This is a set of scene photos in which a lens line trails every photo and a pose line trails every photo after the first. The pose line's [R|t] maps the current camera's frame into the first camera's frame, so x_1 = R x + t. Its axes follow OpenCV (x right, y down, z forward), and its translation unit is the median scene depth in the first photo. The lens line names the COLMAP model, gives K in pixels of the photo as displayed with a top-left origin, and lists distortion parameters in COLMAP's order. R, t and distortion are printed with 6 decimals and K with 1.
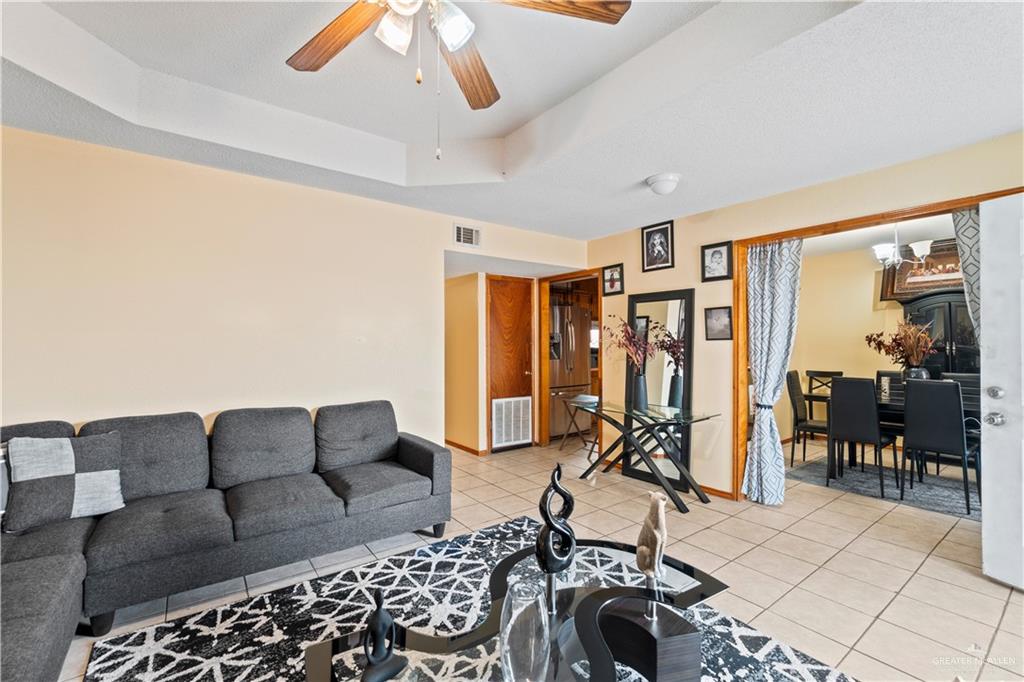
lens RADIAL K [[443.9, 0, 506.6], [0, 443.9, 341.3], [0, 0, 1]] dist [-0.007450, 0.000245]
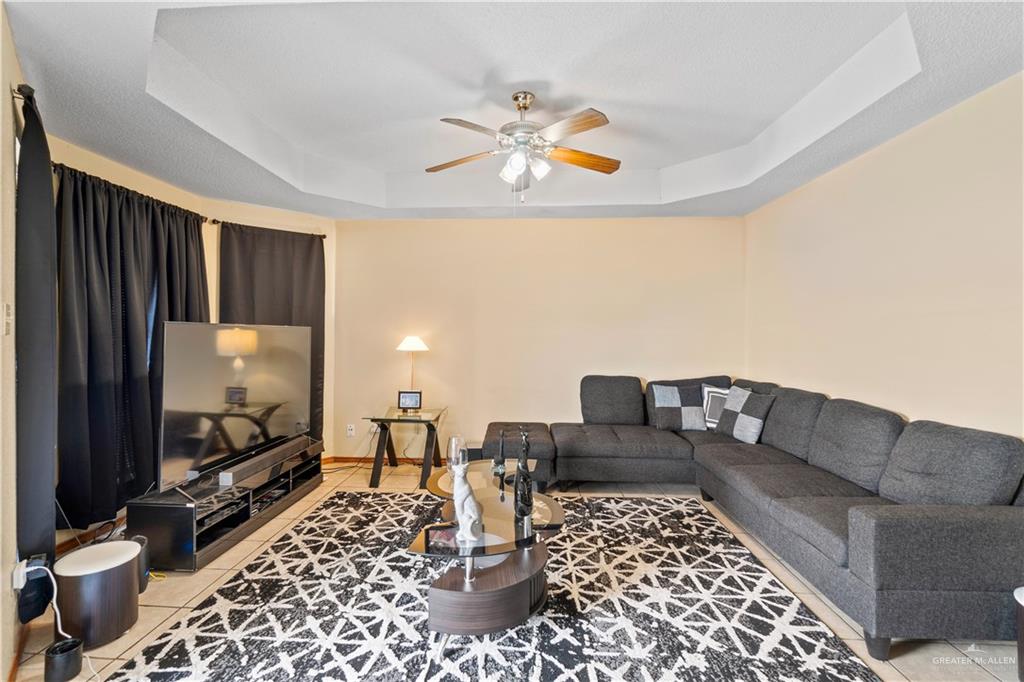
lens RADIAL K [[443.9, 0, 507.7], [0, 443.9, 340.1], [0, 0, 1]] dist [-0.007450, 0.000245]
pose [[-0.634958, 0.006531, -0.772519, 0.827957], [0.003271, 0.999978, 0.005766, 0.007396], [0.772540, 0.001134, -0.634965, 1.313260]]
